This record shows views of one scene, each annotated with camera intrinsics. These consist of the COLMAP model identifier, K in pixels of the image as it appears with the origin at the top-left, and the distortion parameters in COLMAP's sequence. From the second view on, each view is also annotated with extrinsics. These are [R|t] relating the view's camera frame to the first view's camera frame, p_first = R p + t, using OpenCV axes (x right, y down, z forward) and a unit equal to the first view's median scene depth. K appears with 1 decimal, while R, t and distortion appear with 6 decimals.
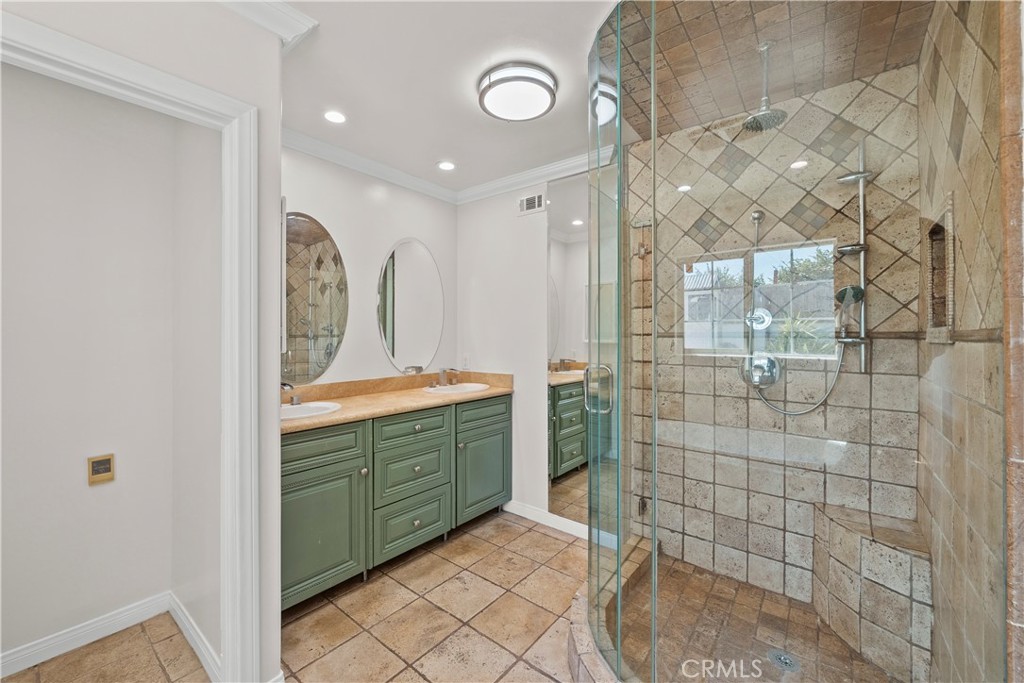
lens RADIAL K [[412.7, 0, 510.3], [0, 412.7, 329.8], [0, 0, 1]] dist [-0.001908, -0.000335]
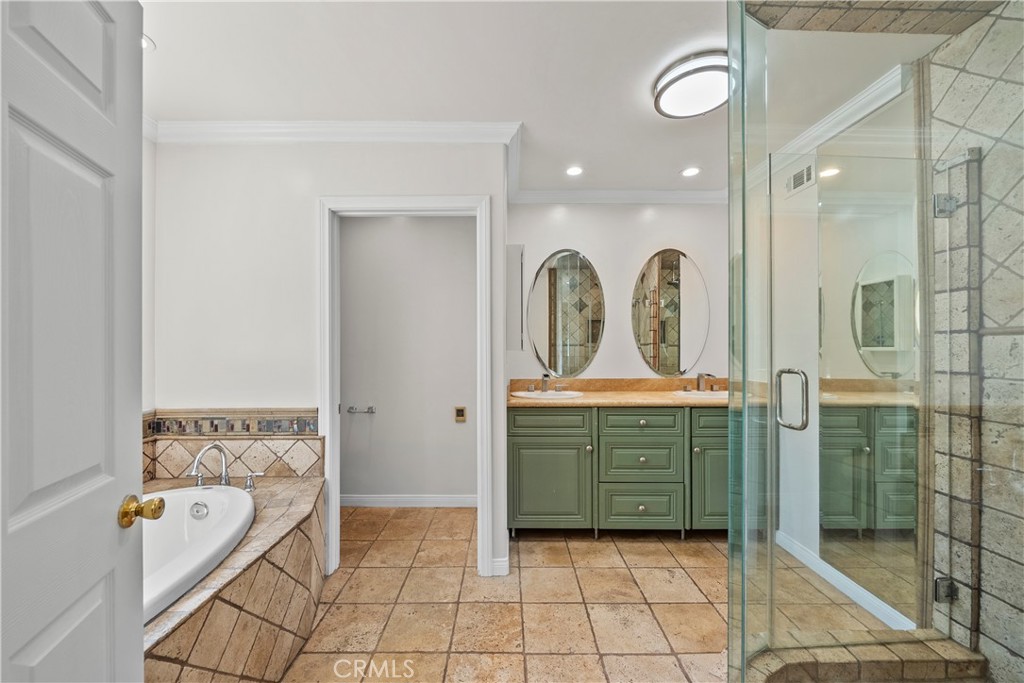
lens RADIAL K [[387.7, 0, 502.8], [0, 387.7, 342.7], [0, 0, 1]] dist [-0.001088, -0.000525]
pose [[0.626066, -0.010359, -0.779702, 0.359275], [0.010390, 0.999934, -0.004942, 0.024860], [0.779701, -0.005007, 0.626132, 0.057946]]
